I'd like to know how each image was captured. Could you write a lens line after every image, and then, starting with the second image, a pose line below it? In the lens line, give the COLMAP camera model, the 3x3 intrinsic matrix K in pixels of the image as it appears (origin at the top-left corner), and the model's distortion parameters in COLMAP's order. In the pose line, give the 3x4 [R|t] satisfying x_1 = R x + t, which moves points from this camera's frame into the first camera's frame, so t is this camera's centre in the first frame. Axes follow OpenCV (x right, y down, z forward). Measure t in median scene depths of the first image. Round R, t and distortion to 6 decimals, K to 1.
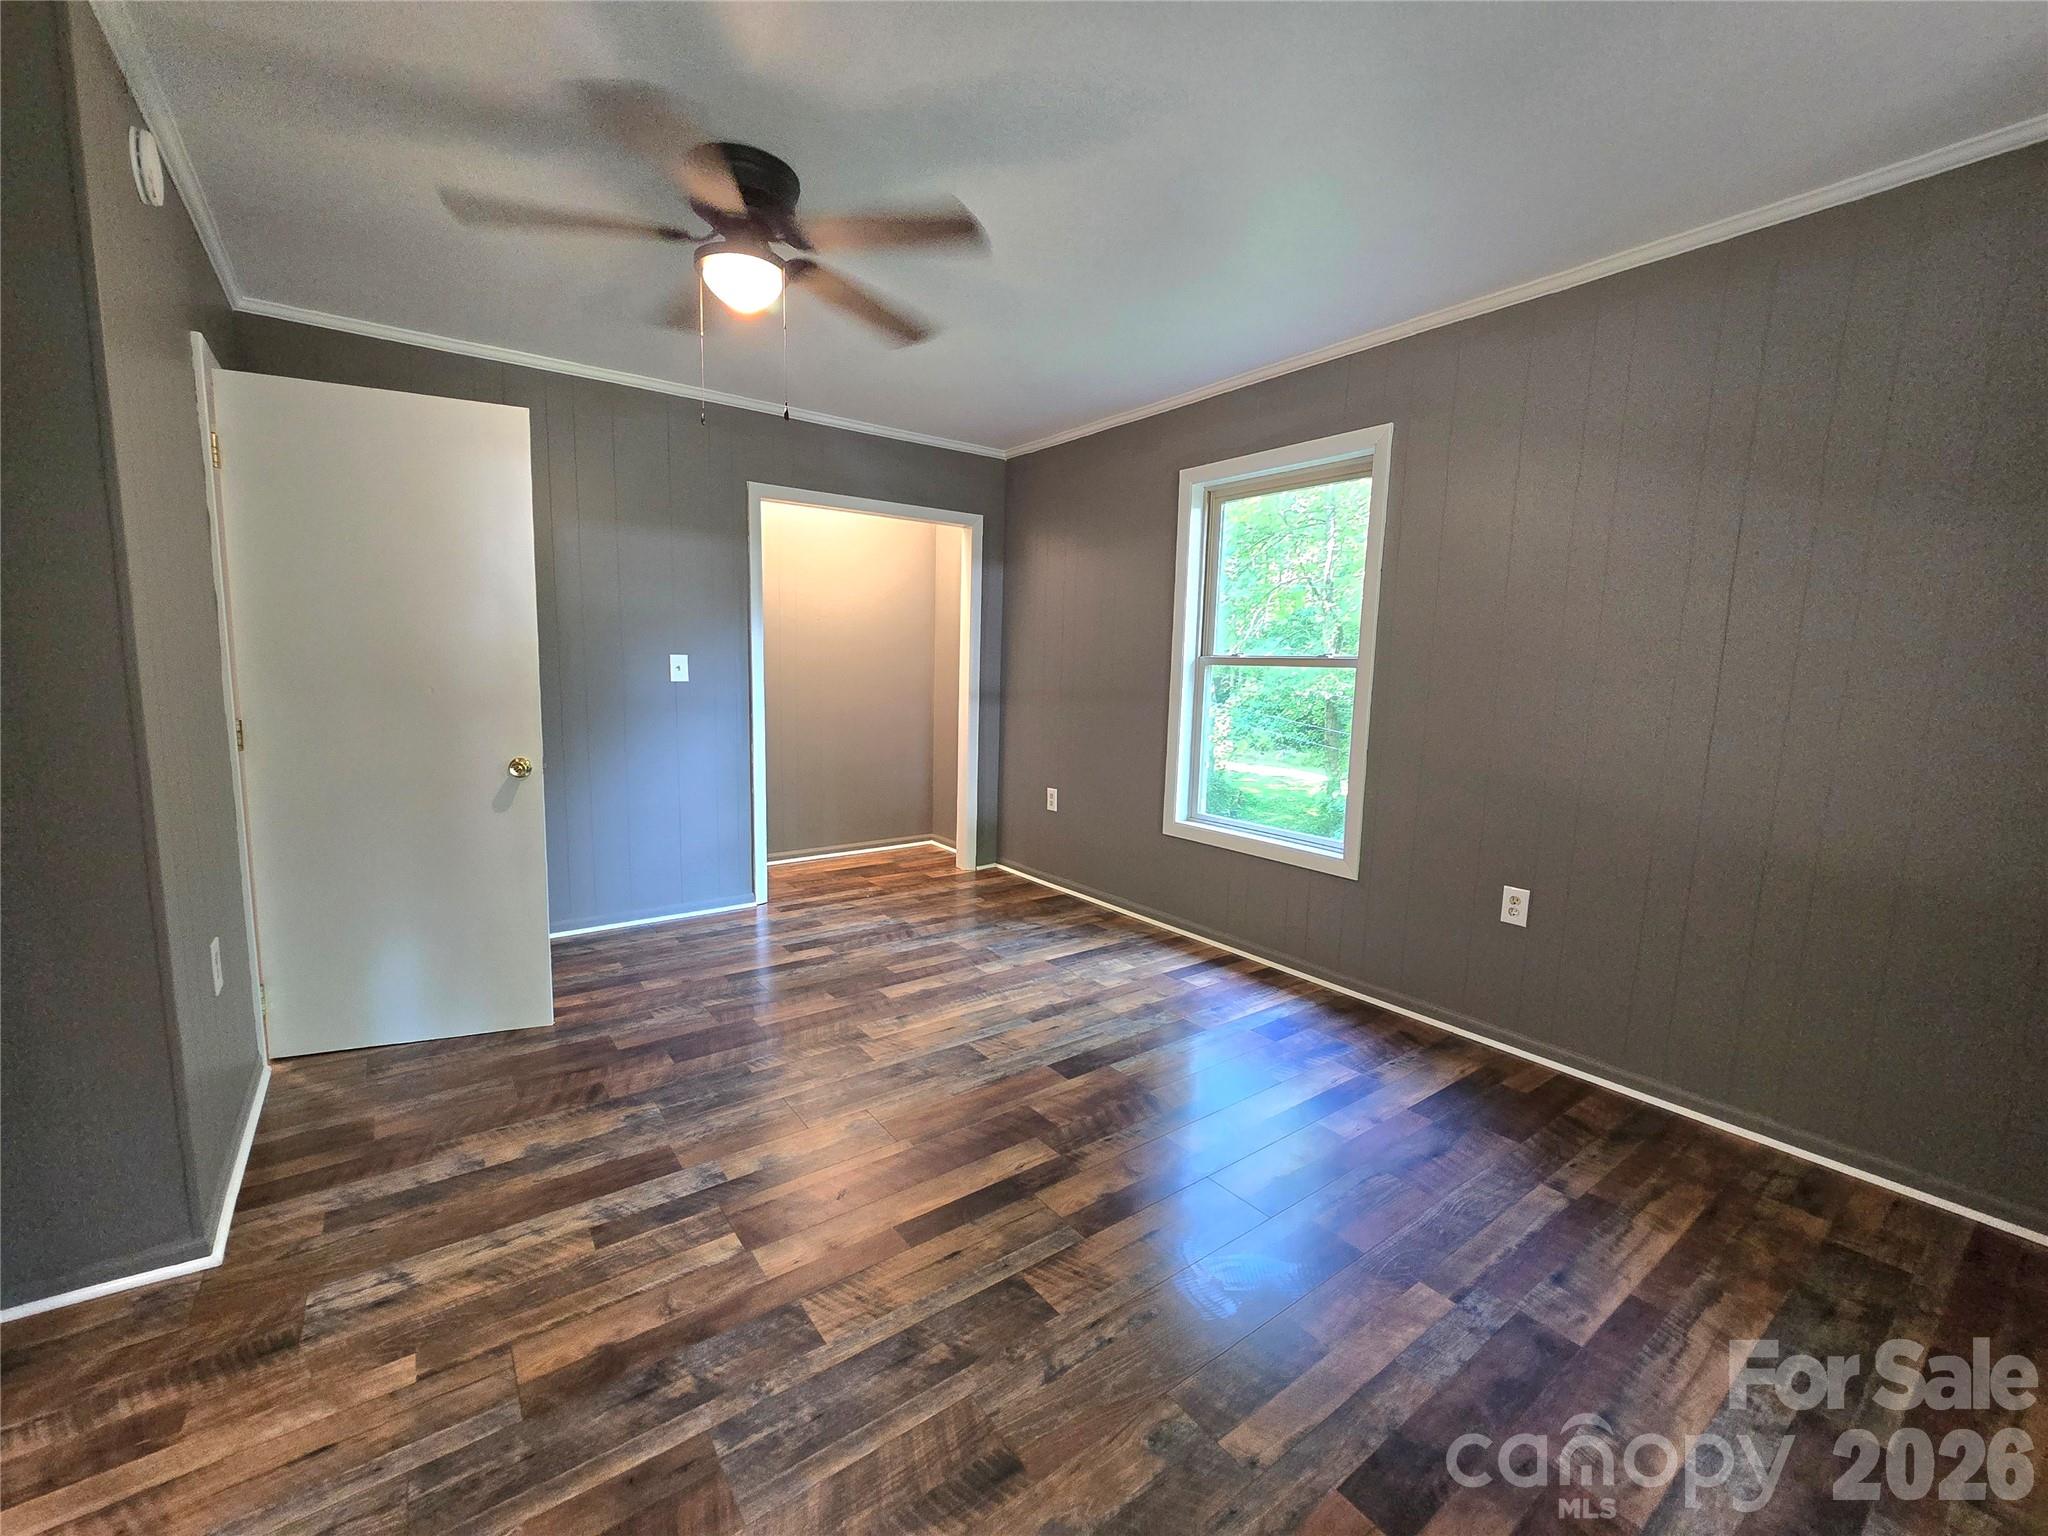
lens RADIAL K [[835.4, 0, 1023.6], [0, 835.4, 772.3], [0, 0, 1]] dist [-0.003607, 0.000368]
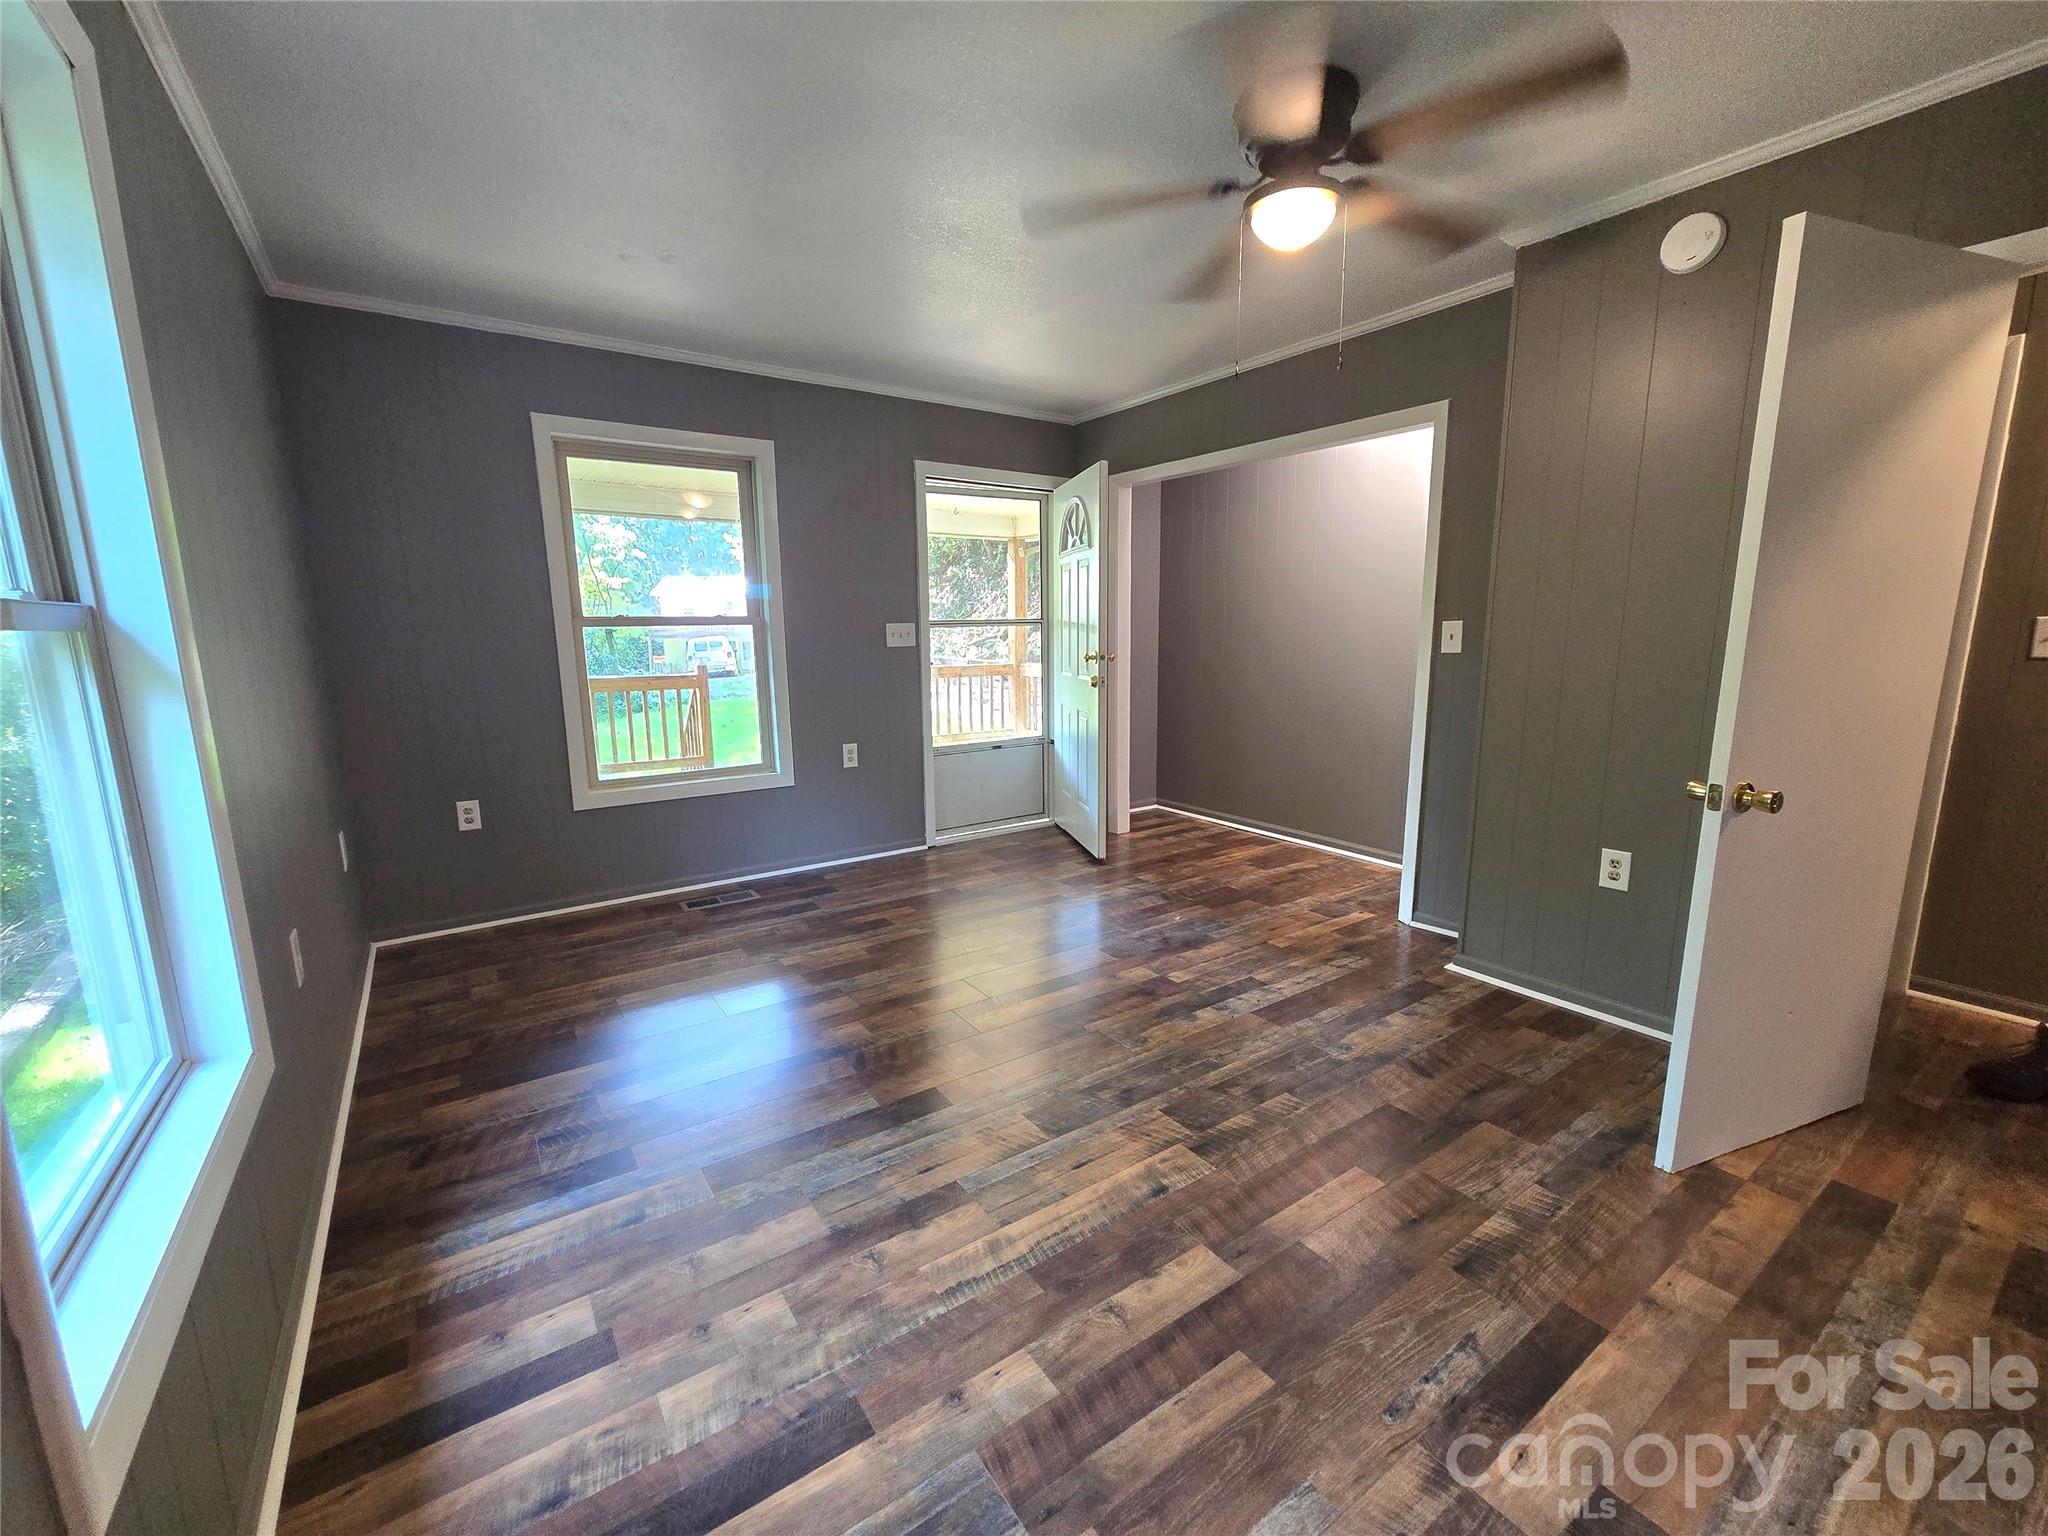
lens RADIAL K [[835.4, 0, 1024.5], [0, 835.4, 780.0], [0, 0, 1]] dist [-0.003607, 0.000368]
pose [[-0.999322, -0.020148, 0.030828, -0.054116], [-0.009740, 0.951864, 0.306366, -0.191622], [-0.035517, 0.305858, -0.951414, 1.459012]]
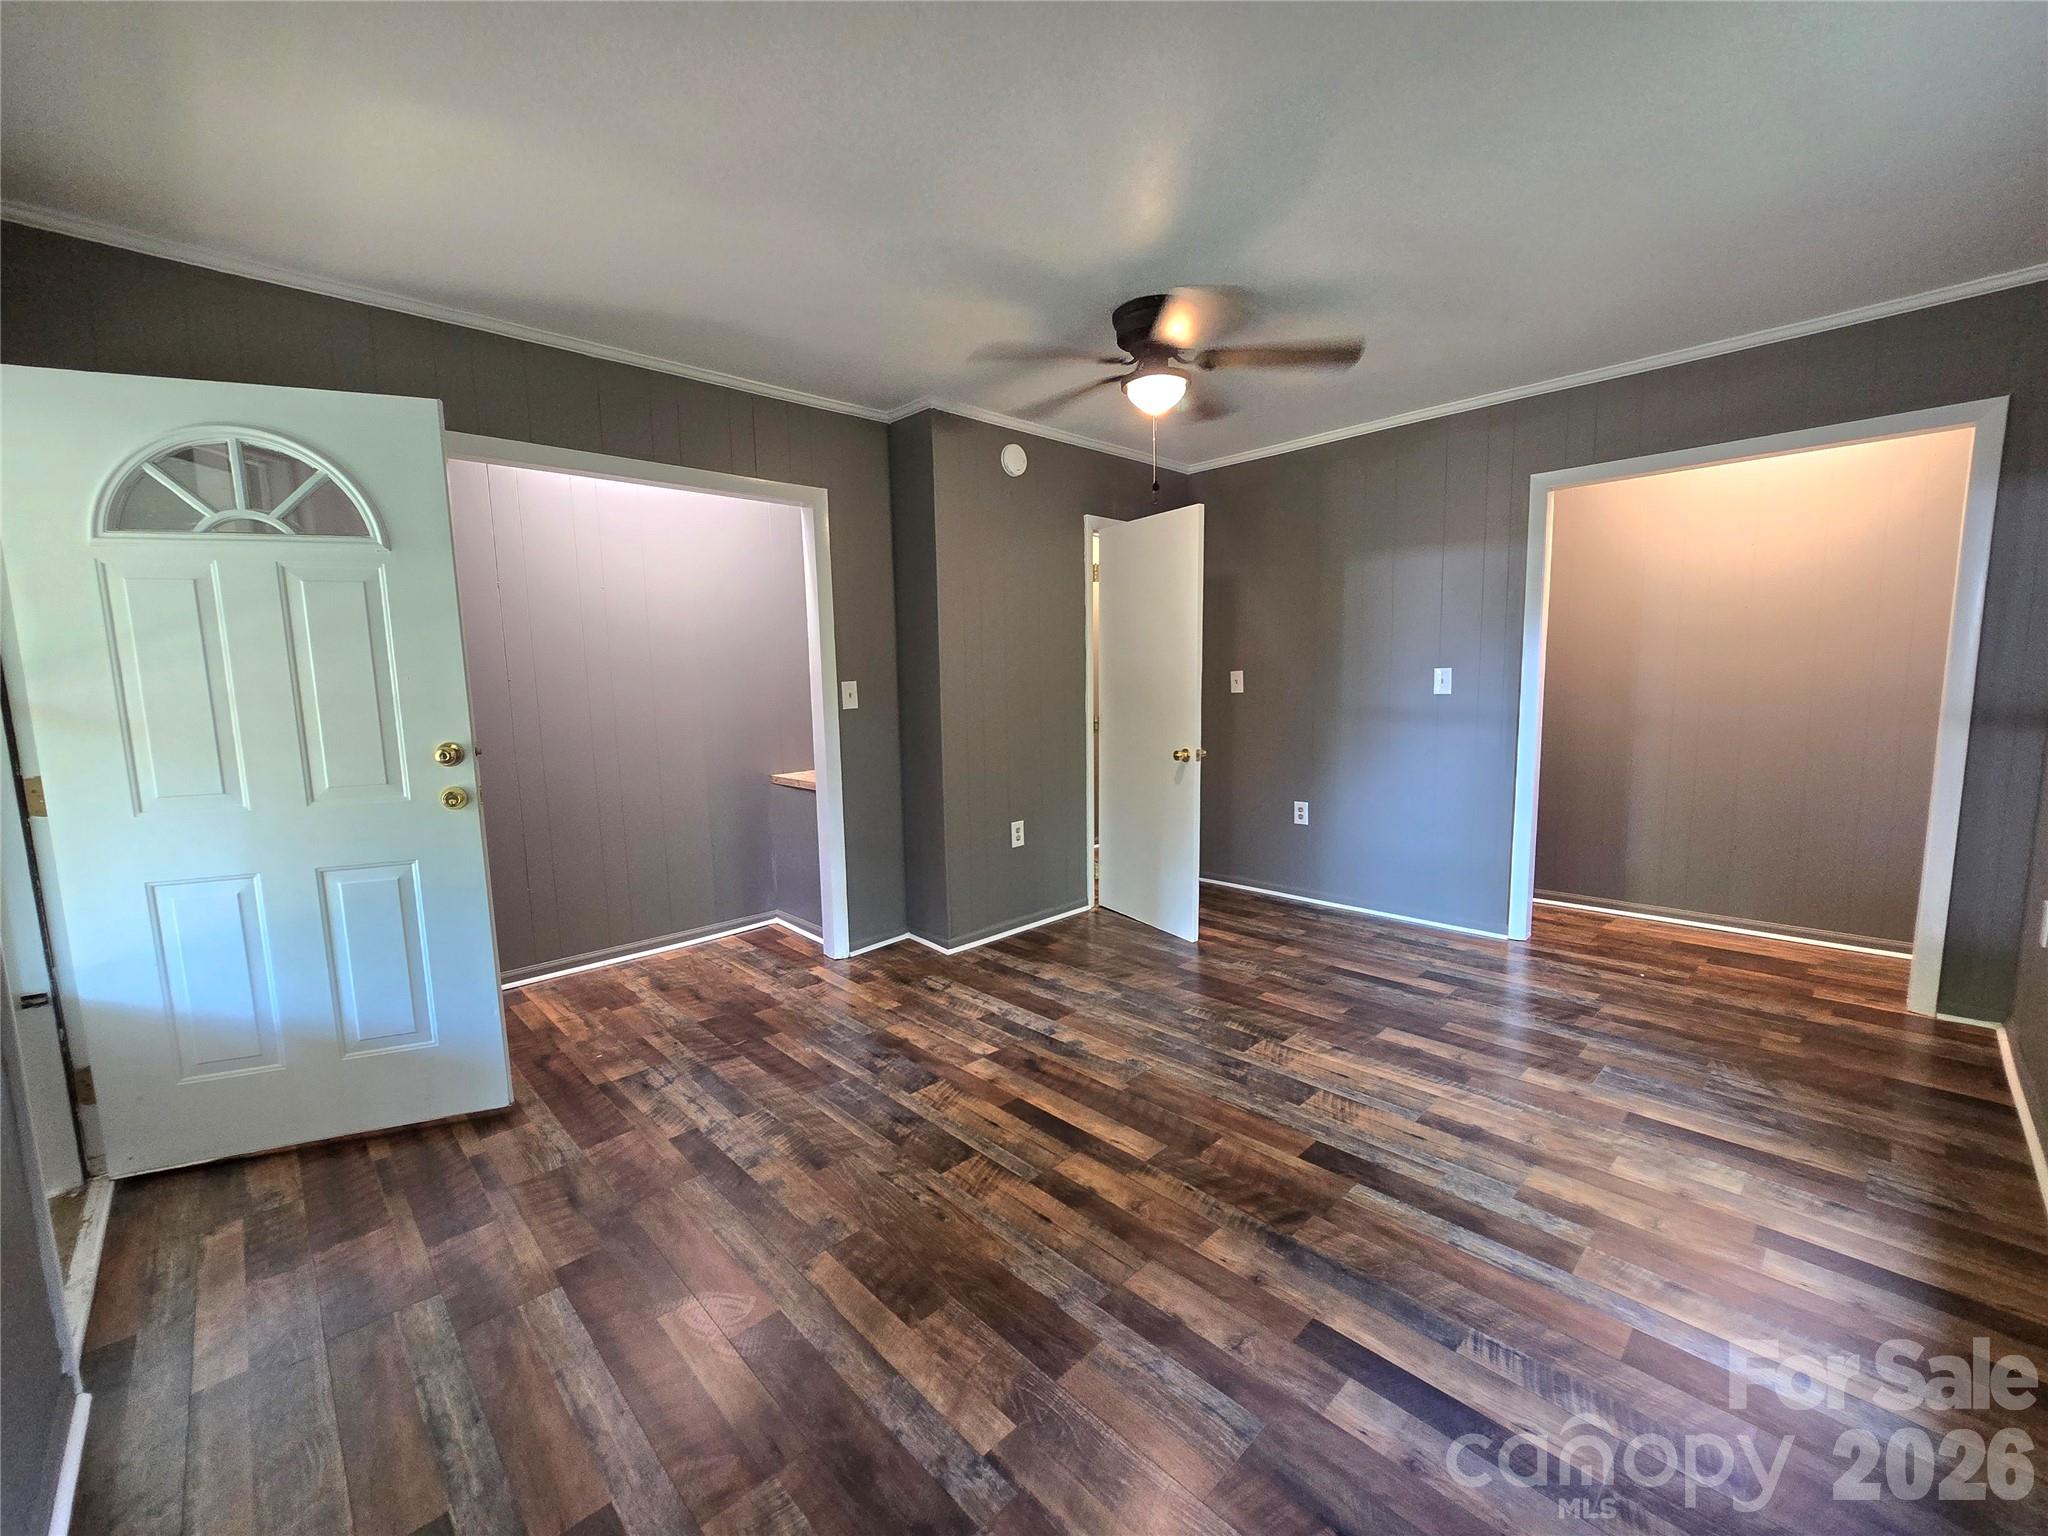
lens RADIAL K [[835.4, 0, 1023.2], [0, 835.4, 768.7], [0, 0, 1]] dist [-0.003607, 0.000368]
pose [[0.126440, 0.086793, -0.988170, 0.693443], [-0.102278, 0.991996, 0.074042, -0.054096], [0.986688, 0.091706, 0.134305, 0.470201]]
